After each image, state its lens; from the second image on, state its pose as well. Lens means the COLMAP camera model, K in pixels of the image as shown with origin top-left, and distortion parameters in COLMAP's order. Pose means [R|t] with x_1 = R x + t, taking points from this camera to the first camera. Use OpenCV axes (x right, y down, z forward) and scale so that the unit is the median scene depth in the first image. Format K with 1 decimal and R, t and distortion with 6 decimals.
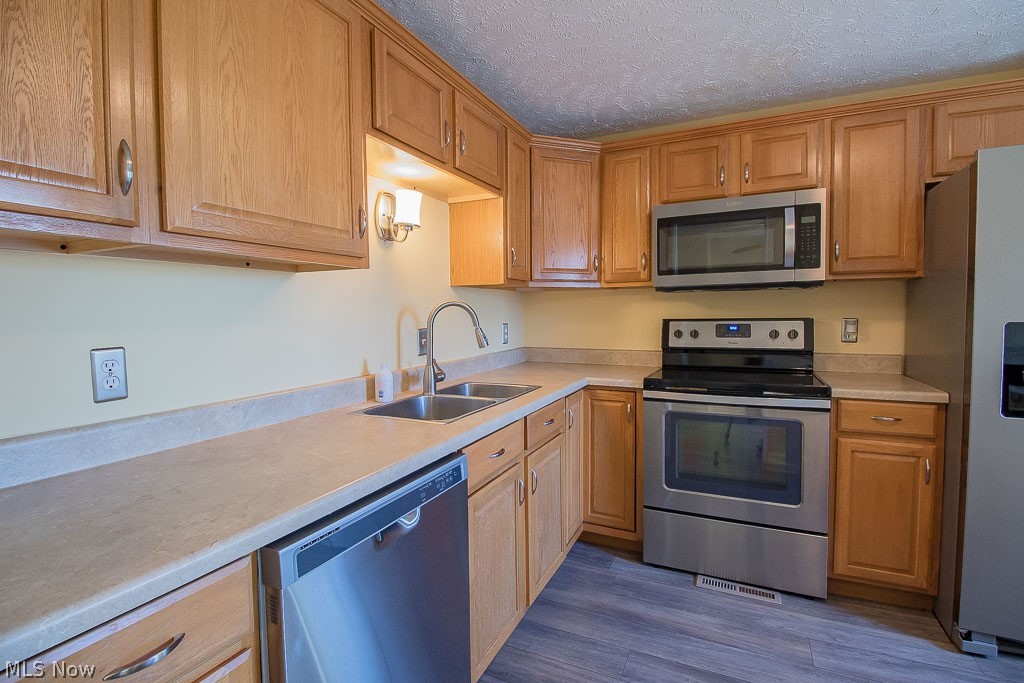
lens RADIAL K [[470.5, 0, 509.0], [0, 470.5, 339.2], [0, 0, 1]] dist [-0.009959, -0.009233]
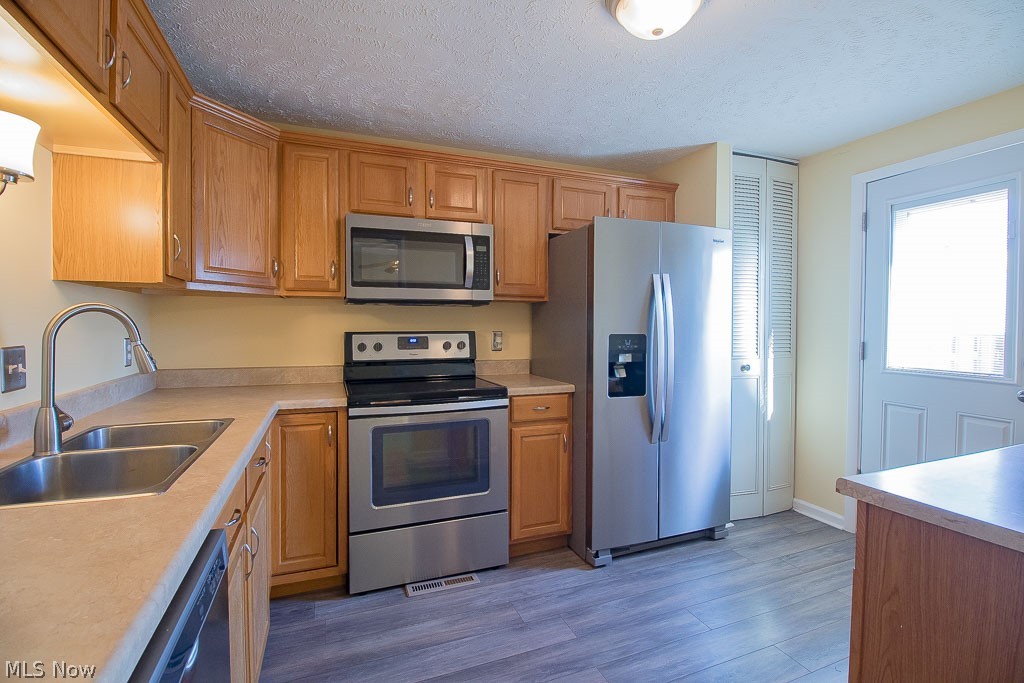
lens RADIAL K [[470.5, 0, 512.6], [0, 470.5, 337.5], [0, 0, 1]] dist [-0.009959, -0.009233]
pose [[0.677978, -0.006806, 0.735051, -0.179611], [0.029645, 0.999397, -0.018089, -0.005385], [-0.734484, 0.034054, 0.677771, 0.130017]]
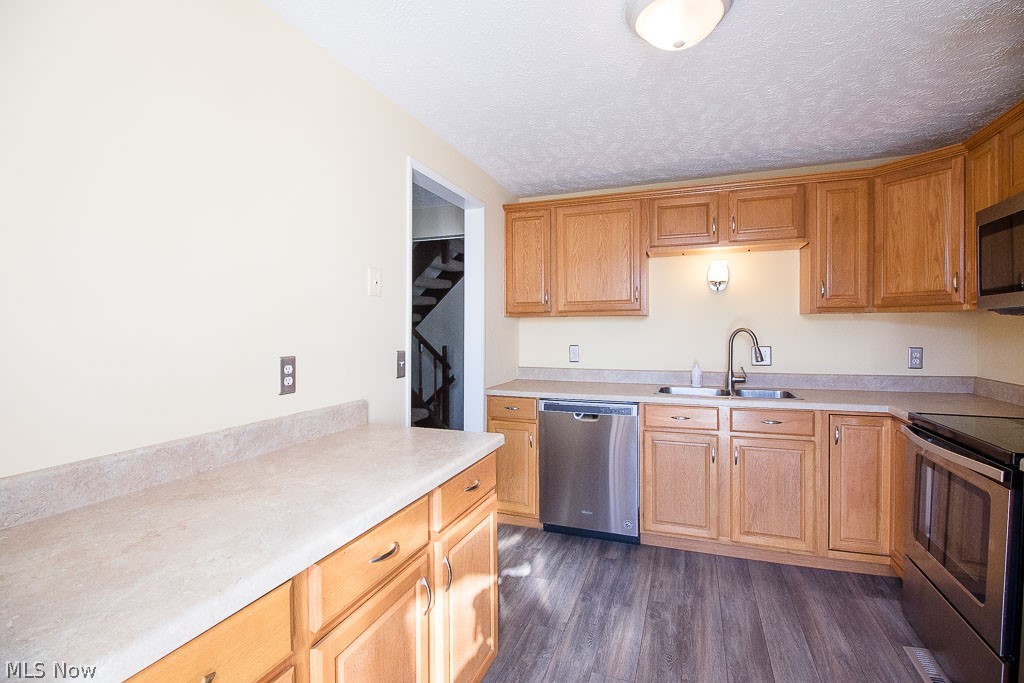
lens RADIAL K [[470.5, 0, 511.4], [0, 470.5, 338.3], [0, 0, 1]] dist [-0.009959, -0.009233]
pose [[0.091751, 0.031410, -0.995286, 1.147478], [-0.052206, 0.998280, 0.026692, -0.045715], [0.994413, 0.049511, 0.093233, 0.138106]]
